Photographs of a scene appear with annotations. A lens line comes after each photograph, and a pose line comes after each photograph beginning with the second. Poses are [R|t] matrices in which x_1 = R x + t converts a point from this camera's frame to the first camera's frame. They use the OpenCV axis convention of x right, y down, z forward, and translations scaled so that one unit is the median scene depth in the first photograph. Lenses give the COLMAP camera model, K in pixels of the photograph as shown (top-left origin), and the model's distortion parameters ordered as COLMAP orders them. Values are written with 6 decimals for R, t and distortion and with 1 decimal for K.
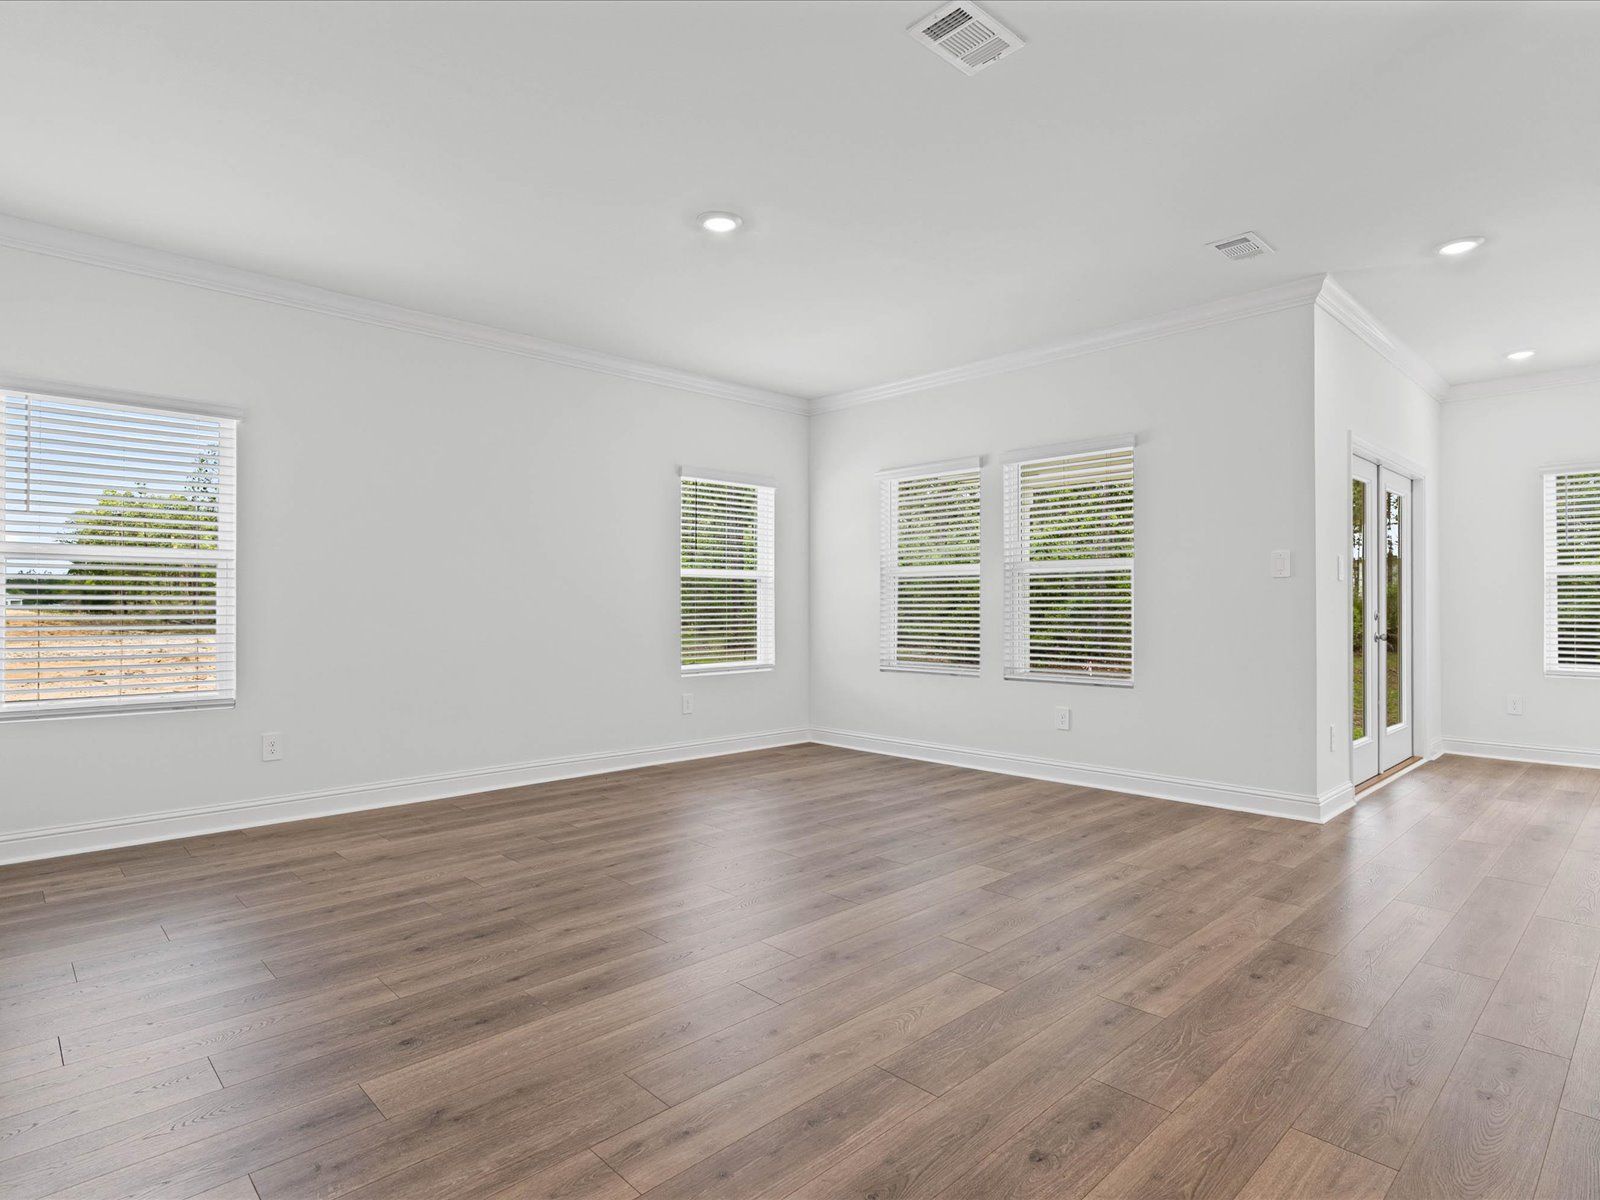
lens RADIAL K [[850.4, 0, 793.0], [0, 850.4, 599.9], [0, 0, 1]] dist [0.005115, 0.001888]
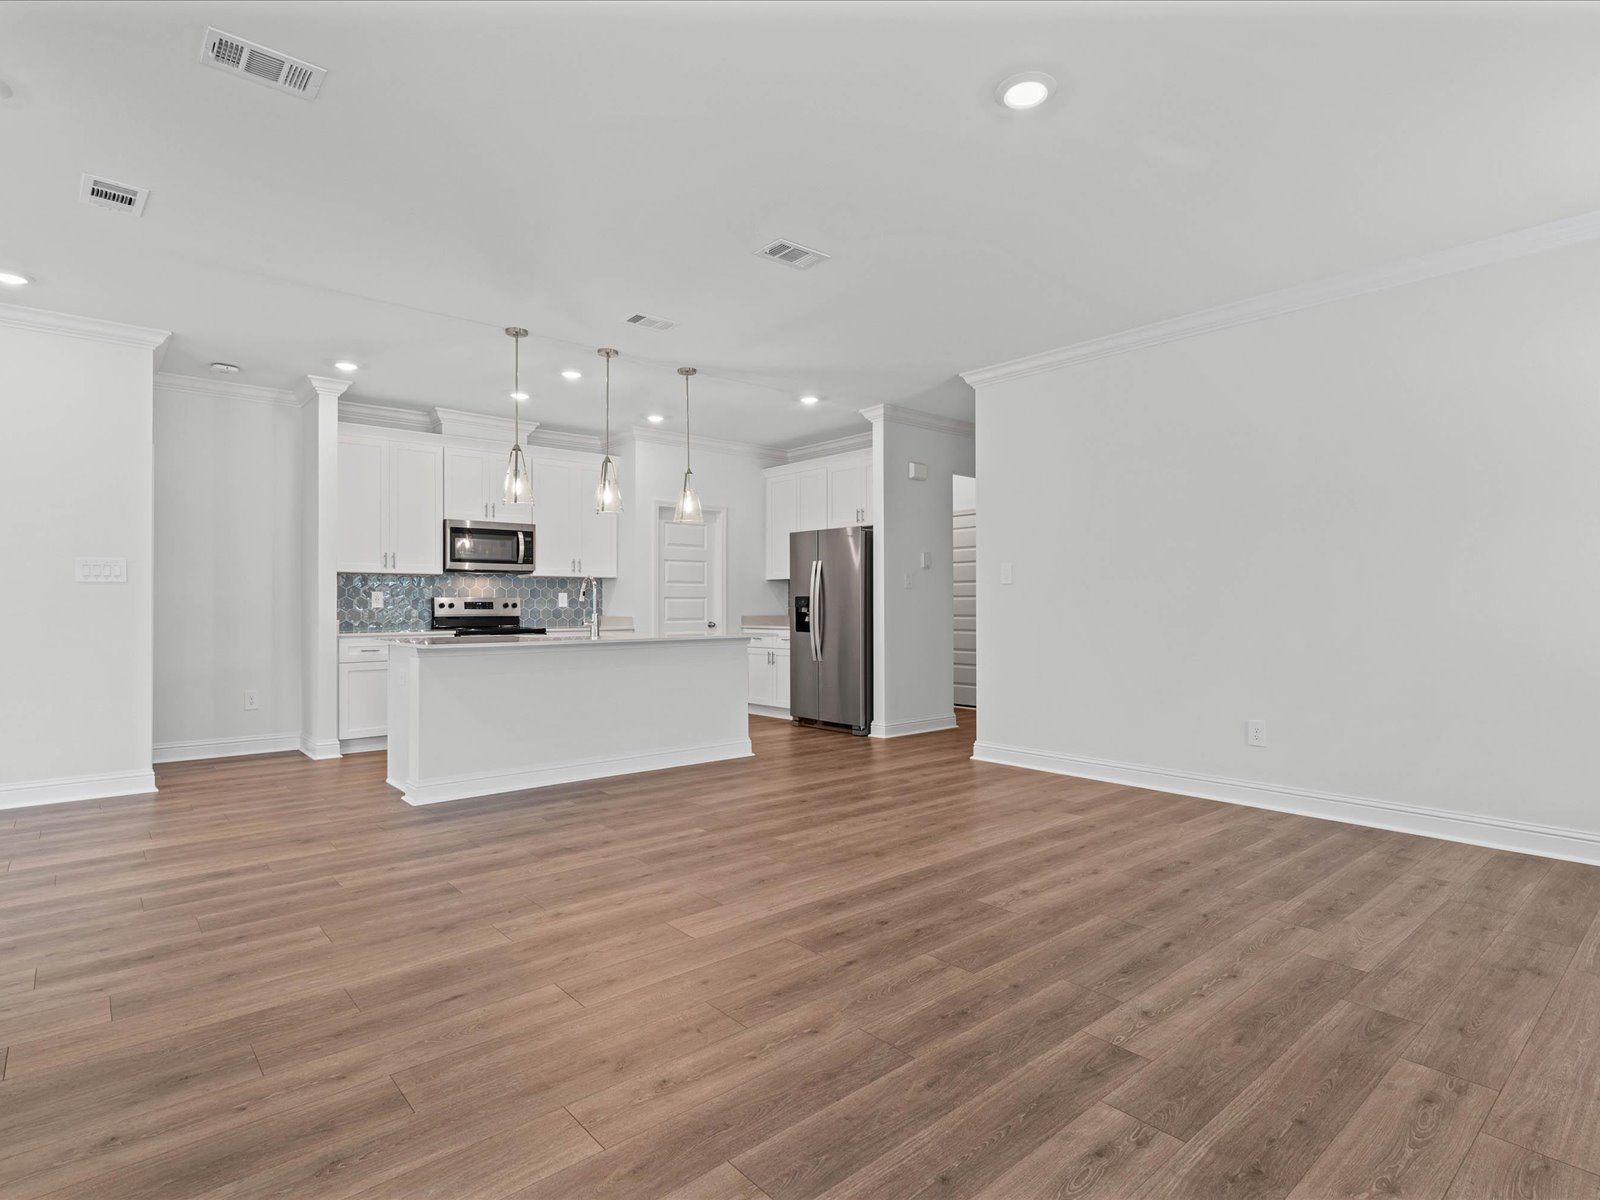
lens RADIAL K [[850.4, 0, 793.0], [0, 850.4, 599.9], [0, 0, 1]] dist [0.005115, 0.001888]
pose [[-0.998944, 0.000882, 0.045939, 0.096156], [0.000182, 0.999884, -0.015255, 0.012737], [-0.045947, -0.015231, -0.998828, 1.921664]]
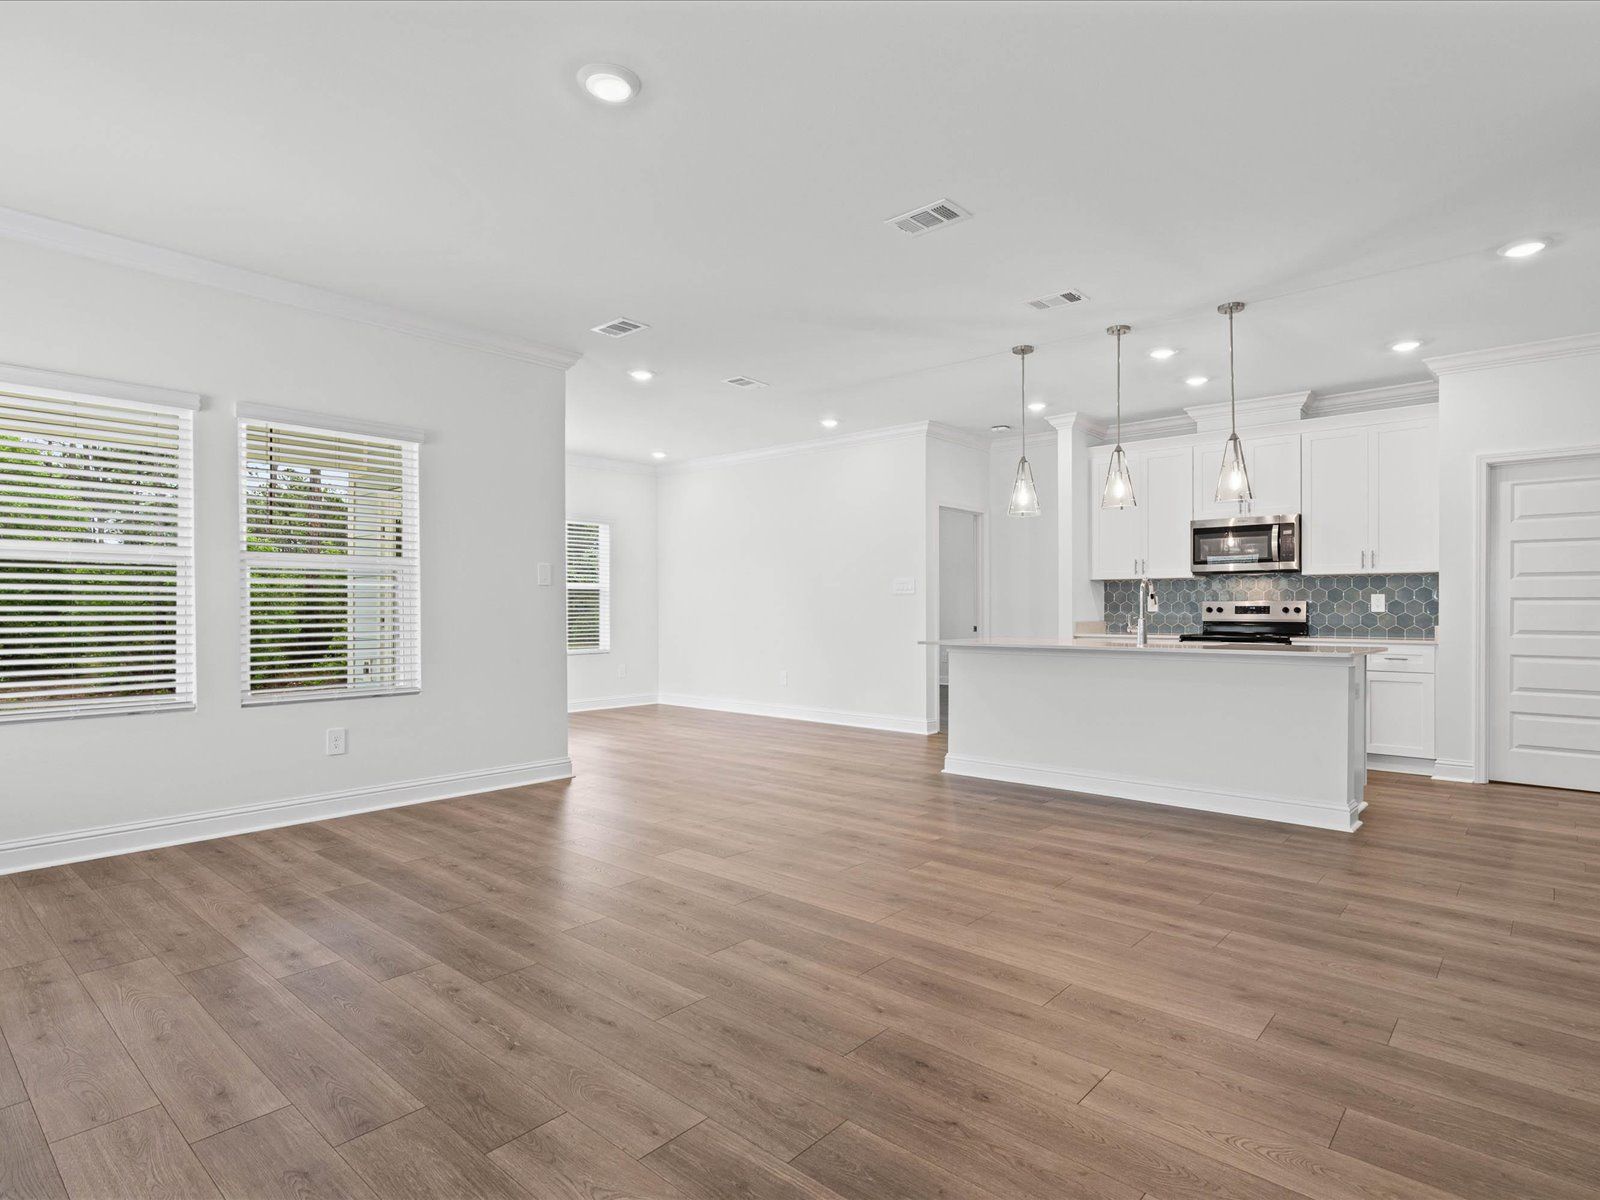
lens RADIAL K [[850.4, 0, 793.0], [0, 850.4, 599.9], [0, 0, 1]] dist [0.005115, 0.001888]
pose [[-0.074251, 0.011406, 0.997174, -0.917601], [-0.010278, 0.999873, -0.012202, 0.005637], [-0.997187, -0.011155, -0.074125, 0.981451]]
